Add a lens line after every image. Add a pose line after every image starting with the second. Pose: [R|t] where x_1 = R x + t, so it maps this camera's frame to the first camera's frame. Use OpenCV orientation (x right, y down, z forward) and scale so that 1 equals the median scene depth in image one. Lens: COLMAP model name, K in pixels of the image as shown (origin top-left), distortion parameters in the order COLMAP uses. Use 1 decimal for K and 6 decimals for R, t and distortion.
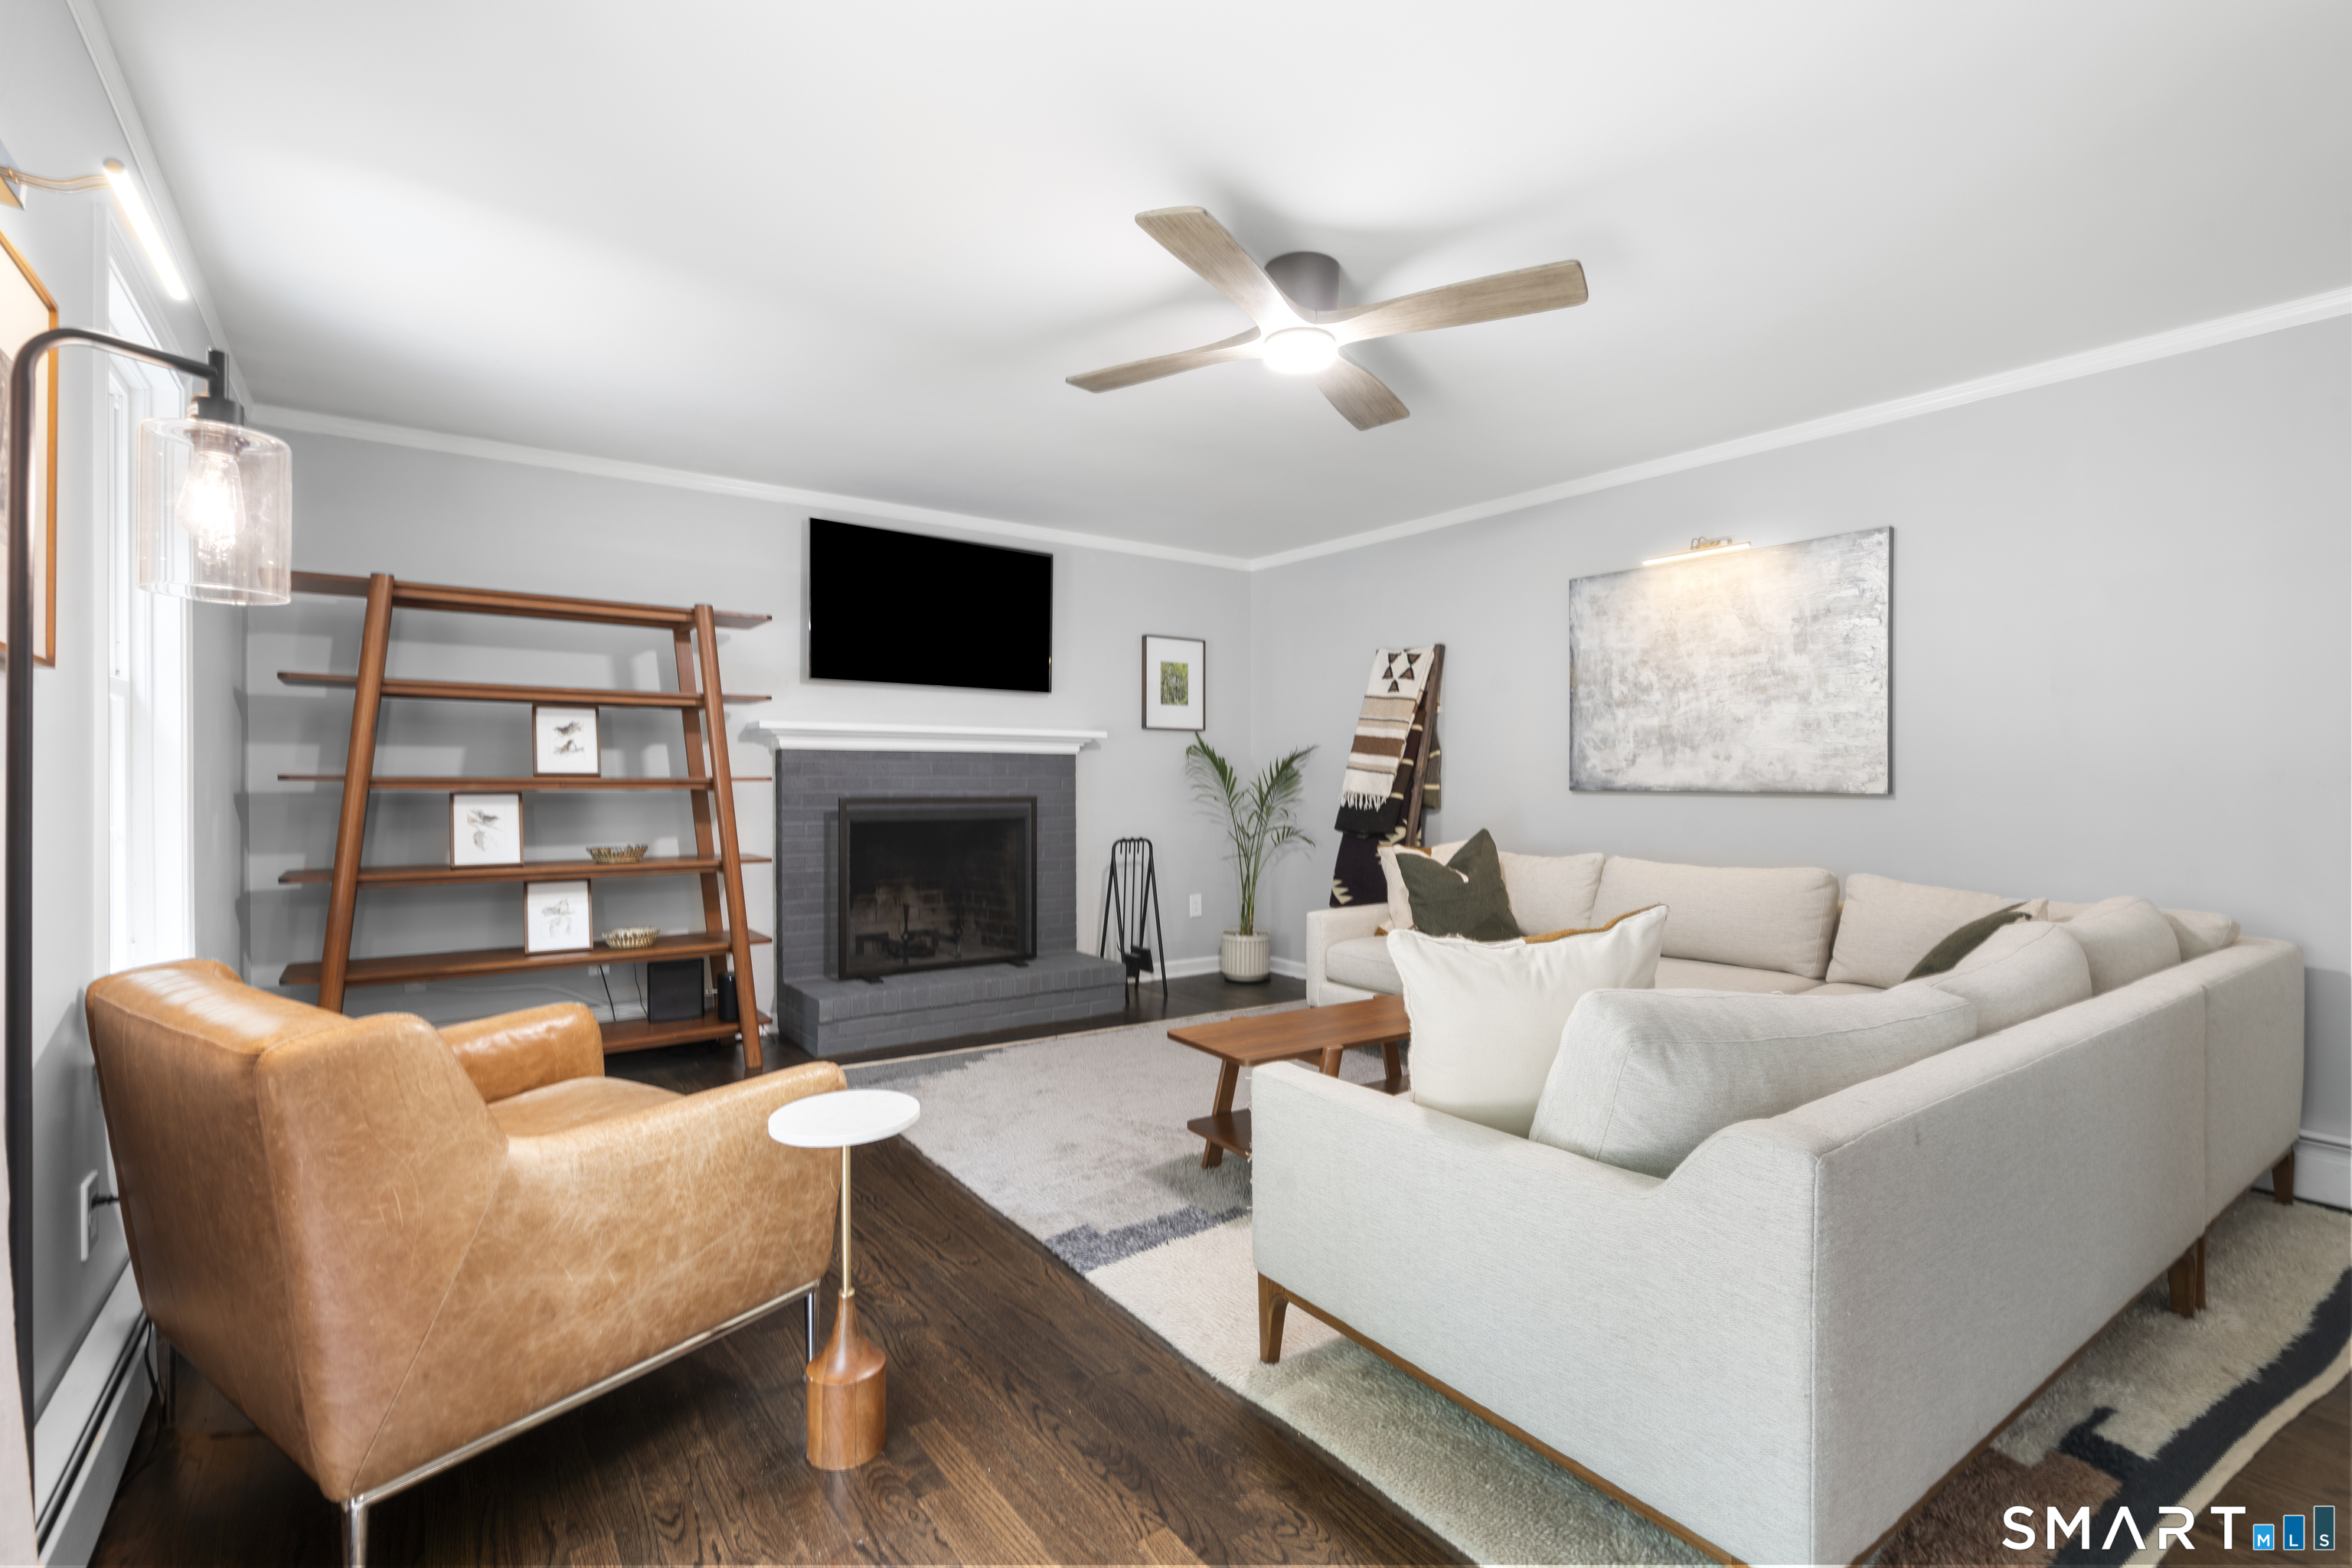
lens RADIAL K [[1063.3, 0, 1168.8], [0, 1063.3, 783.0], [0, 0, 1]] dist [-0.001919, 0.000702]
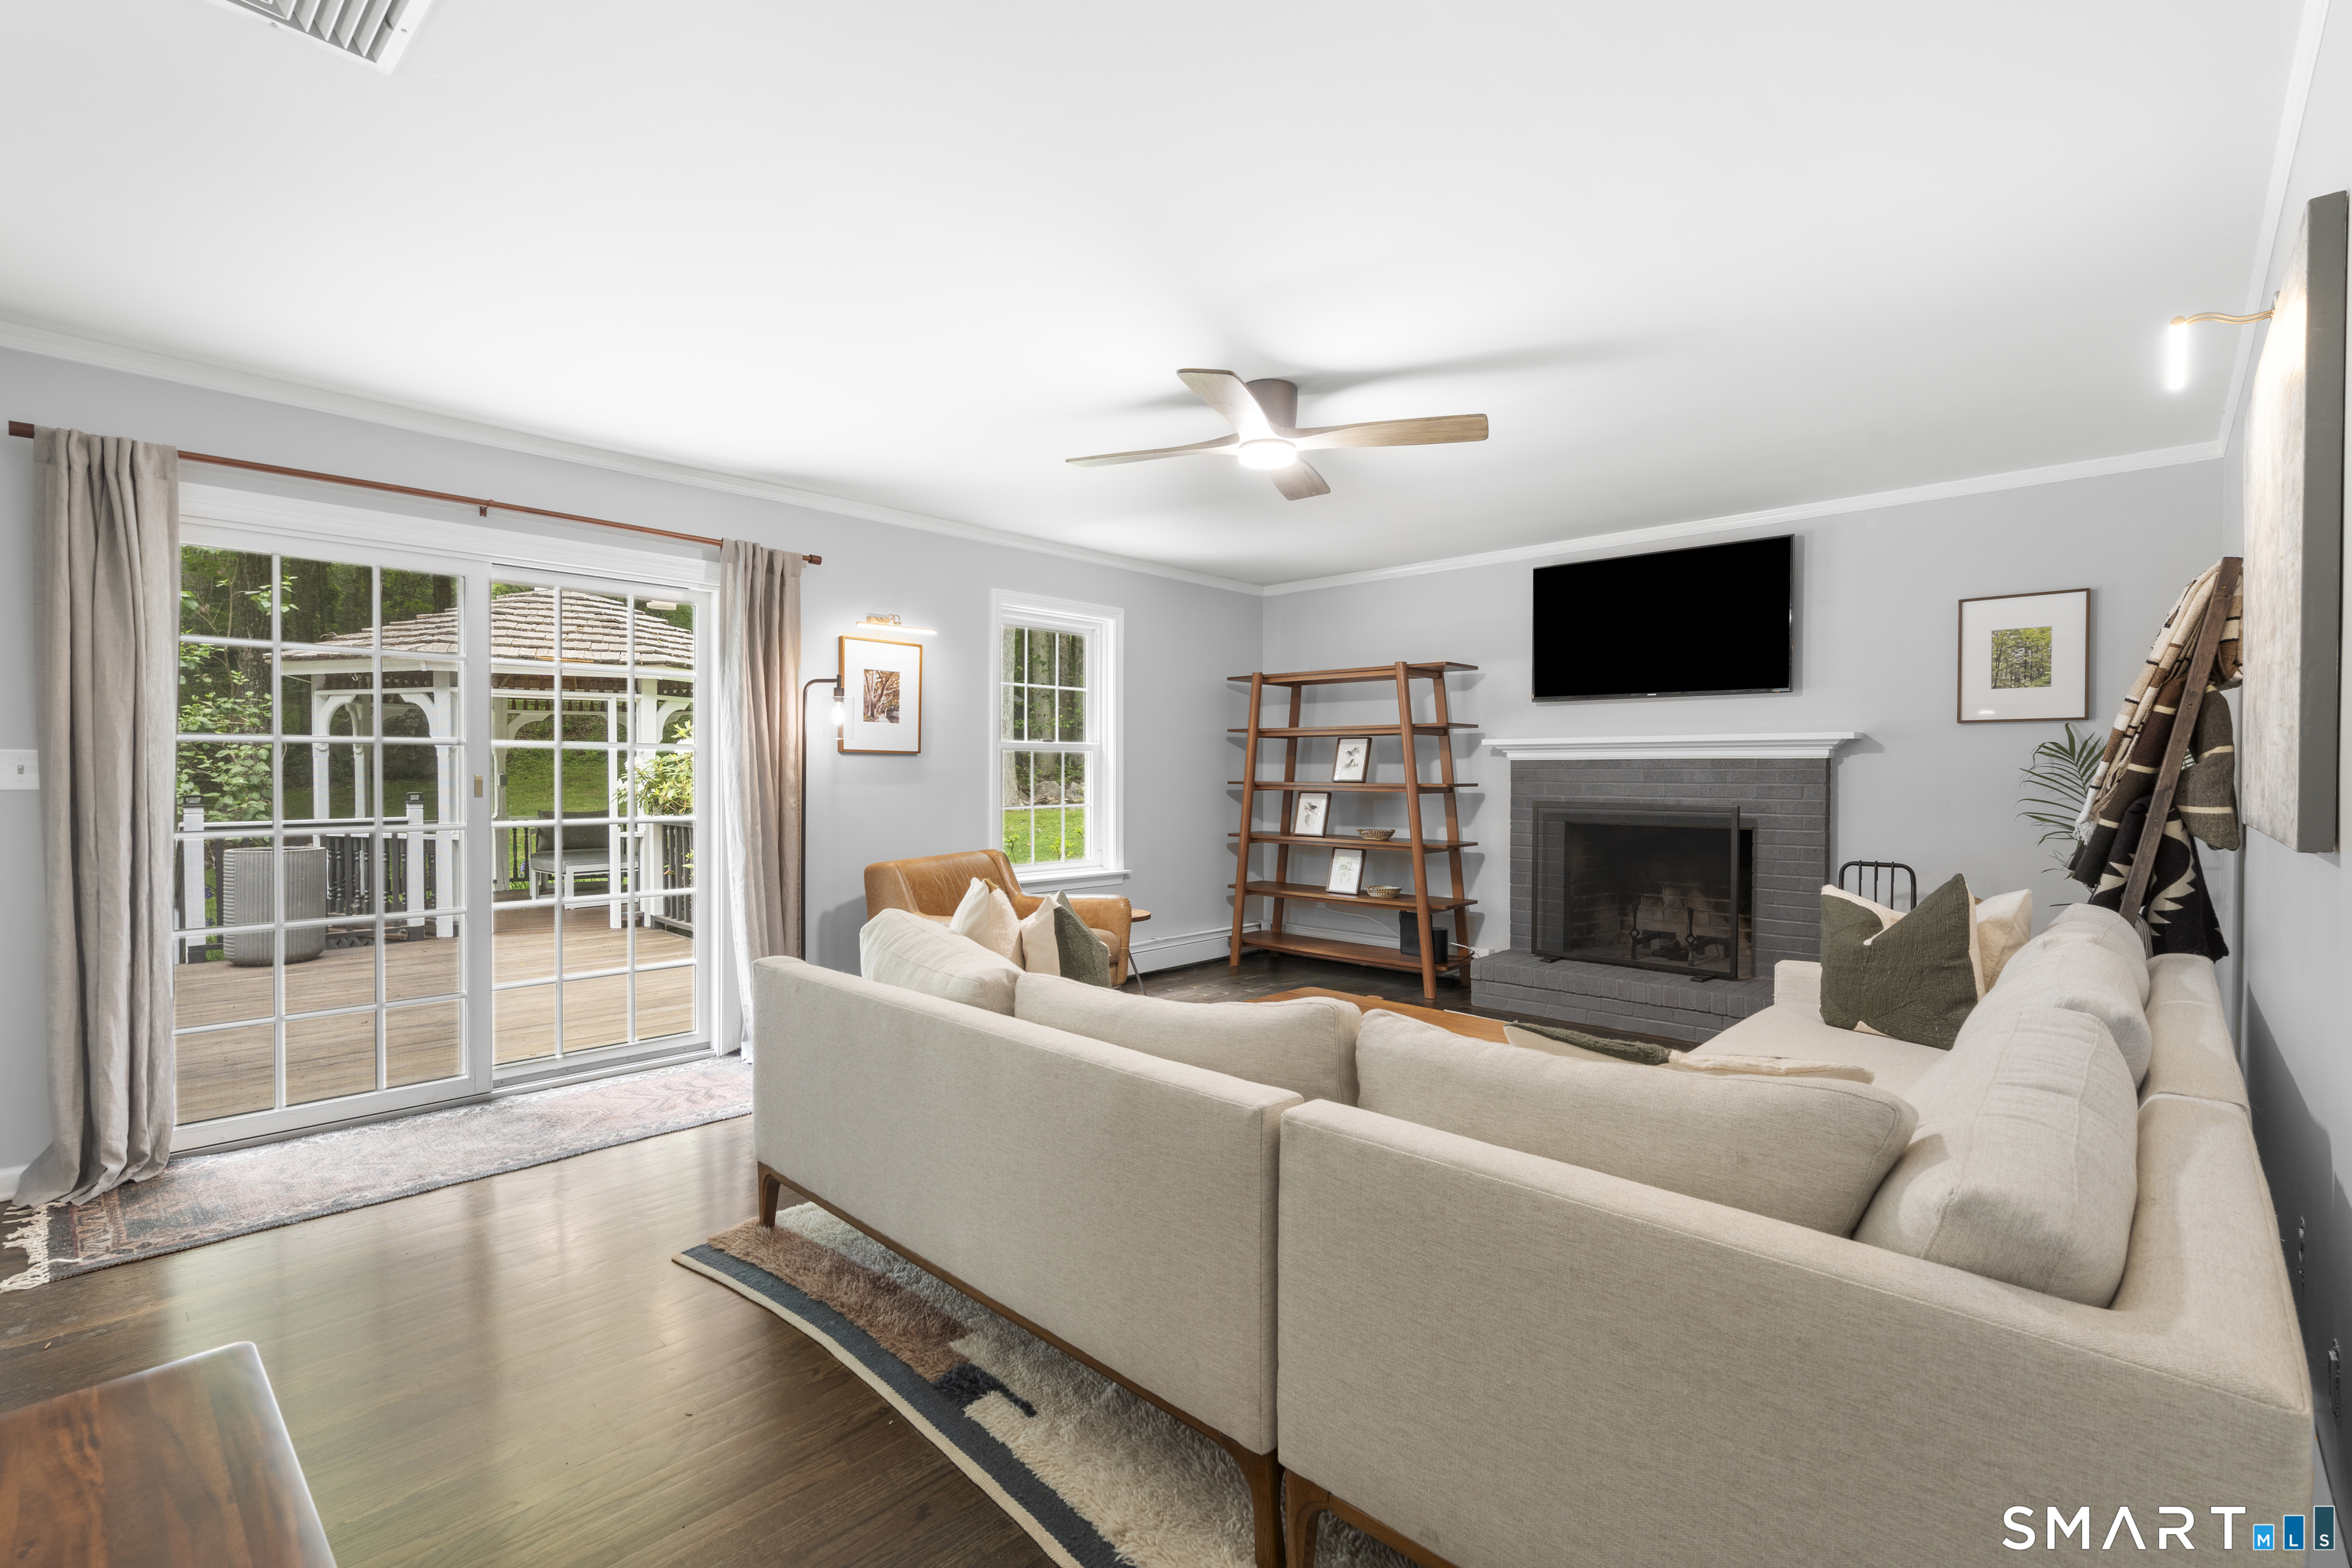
lens RADIAL K [[1063.3, 0, 1178.9], [0, 1063.3, 786.3], [0, 0, 1]] dist [-0.001919, 0.000702]
pose [[0.191298, 0.012989, -0.981446, 0.712296], [-0.004617, 0.999913, 0.012334, -0.014526], [0.981521, 0.002172, 0.191342, 0.347467]]
